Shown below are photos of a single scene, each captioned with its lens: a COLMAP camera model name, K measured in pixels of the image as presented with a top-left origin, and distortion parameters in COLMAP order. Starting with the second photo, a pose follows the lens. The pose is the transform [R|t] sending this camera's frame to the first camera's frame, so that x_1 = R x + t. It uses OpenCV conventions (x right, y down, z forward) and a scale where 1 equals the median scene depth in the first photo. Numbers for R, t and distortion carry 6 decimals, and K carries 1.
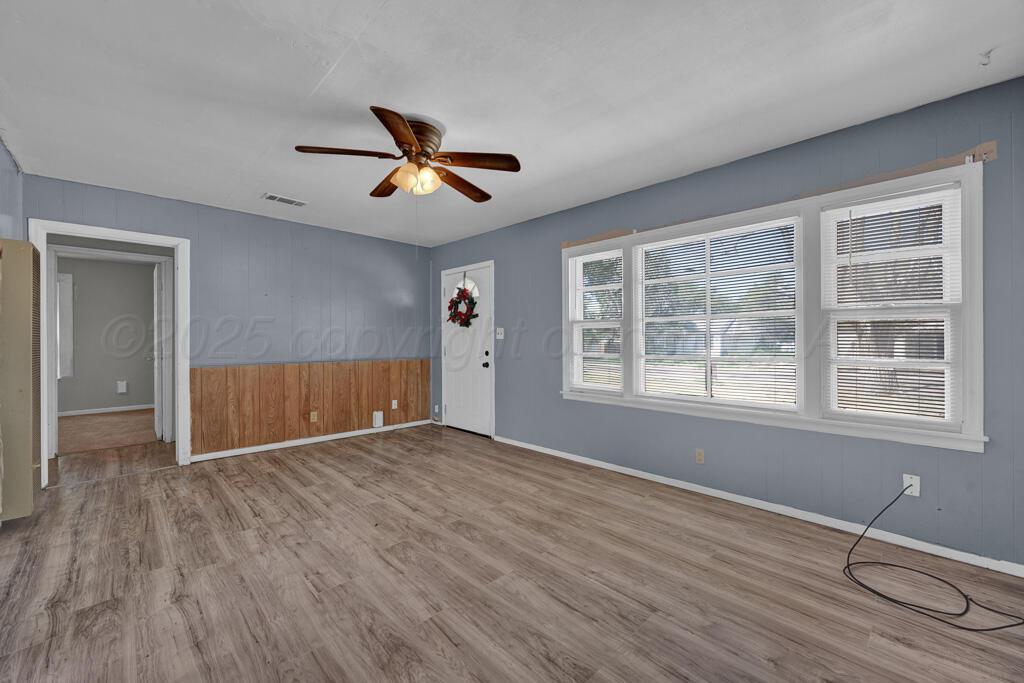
lens RADIAL K [[404.4, 0, 513.8], [0, 404.4, 336.3], [0, 0, 1]] dist [-0.001479, 0.000048]
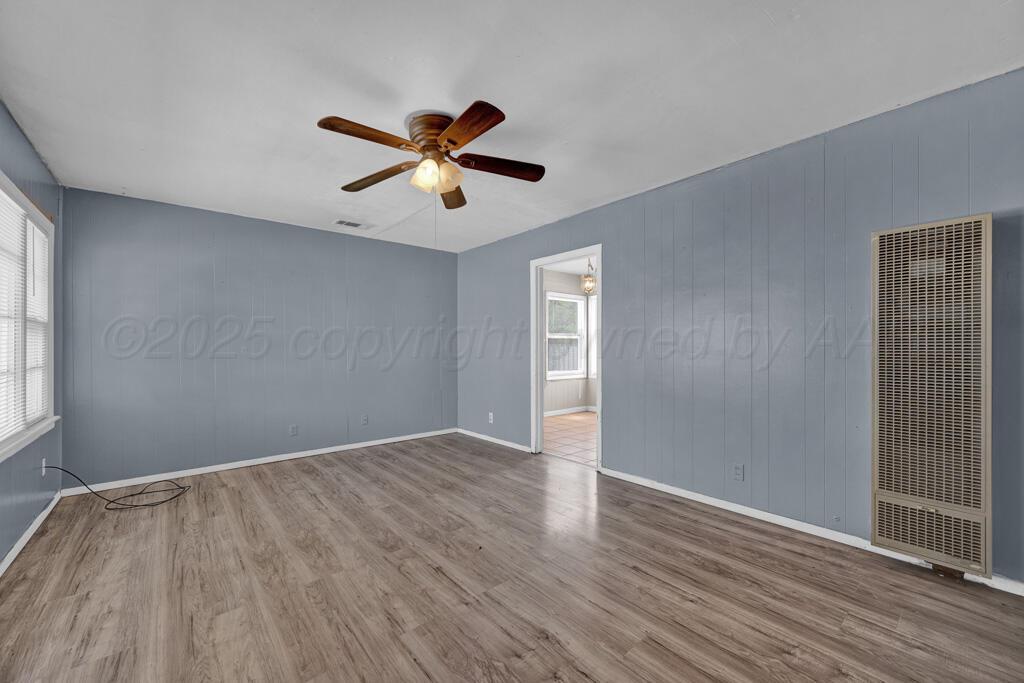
lens RADIAL K [[404.4, 0, 513.8], [0, 404.4, 336.3], [0, 0, 1]] dist [-0.001479, 0.000048]
pose [[-0.997373, 0.008401, 0.071947, -0.490768], [0.005742, 0.999296, -0.037077, 0.020132], [-0.072208, -0.036566, -0.996719, 1.948765]]
